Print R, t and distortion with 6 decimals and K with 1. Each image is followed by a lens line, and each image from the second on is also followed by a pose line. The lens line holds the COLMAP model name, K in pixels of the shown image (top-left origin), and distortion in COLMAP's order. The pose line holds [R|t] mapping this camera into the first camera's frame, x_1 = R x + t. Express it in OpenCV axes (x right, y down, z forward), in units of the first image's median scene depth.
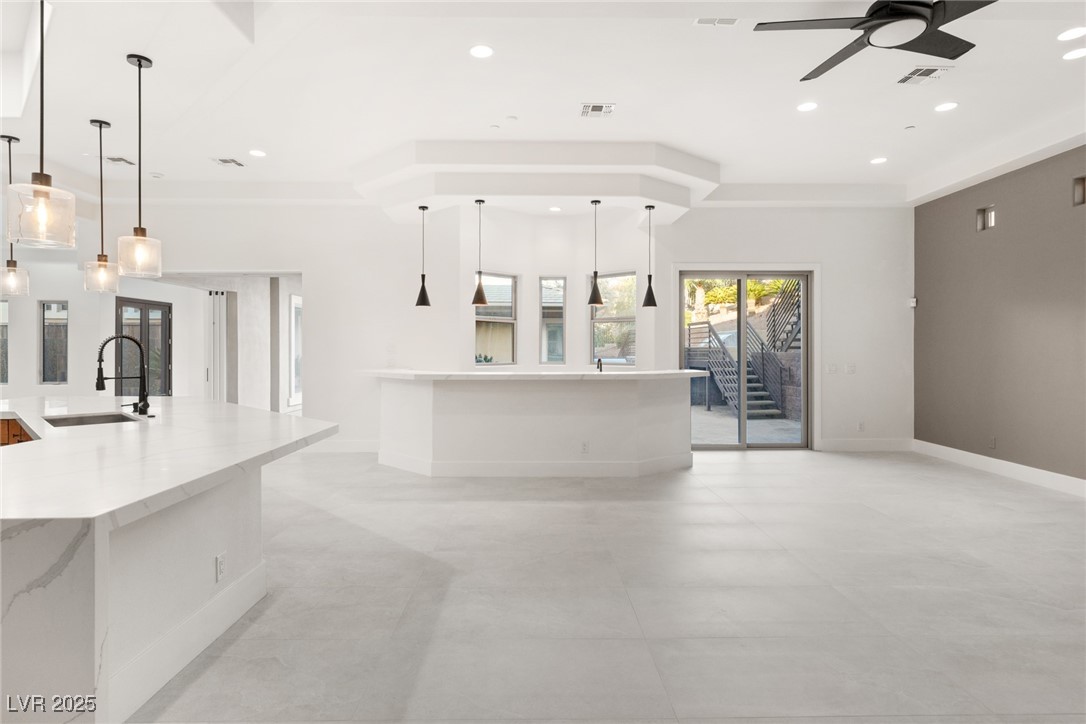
lens RADIAL K [[583.1, 0, 546.5], [0, 583.1, 350.0], [0, 0, 1]] dist [0.004288, 0.000374]
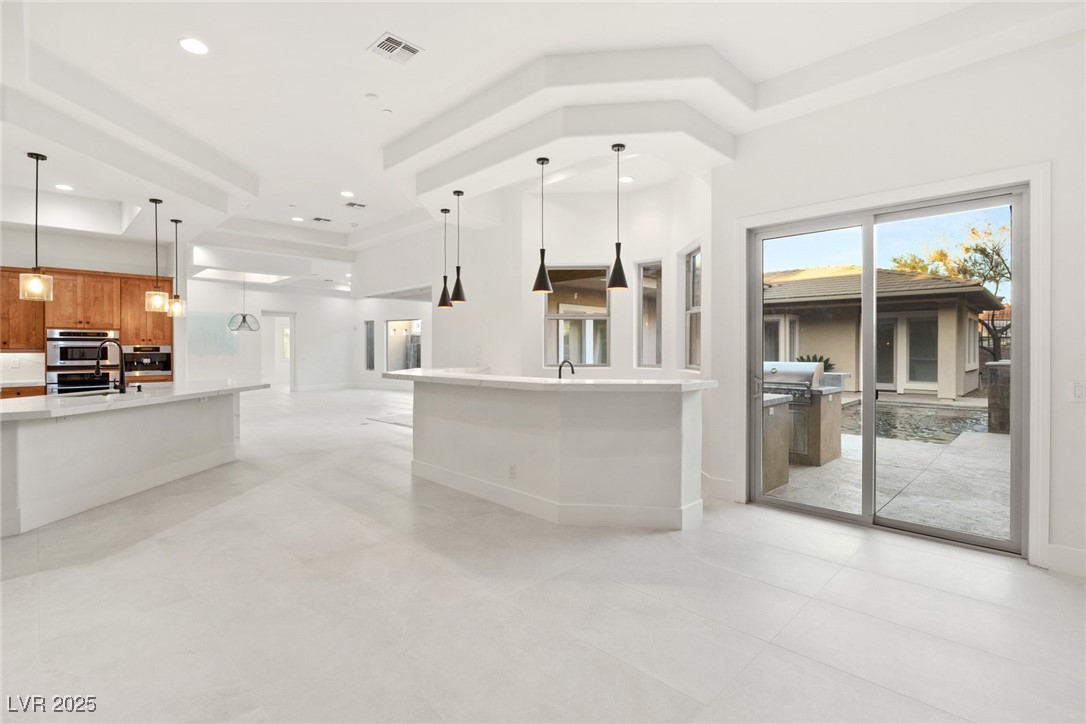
lens RADIAL K [[511.5, 0, 540.6], [0, 511.5, 350.9], [0, 0, 1]] dist [-0.001471, 0.000204]
pose [[0.691441, 0.001655, -0.722431, 0.502399], [-0.002007, 0.999998, 0.000370, 0.001272], [0.722430, 0.001194, 0.691443, 0.453299]]
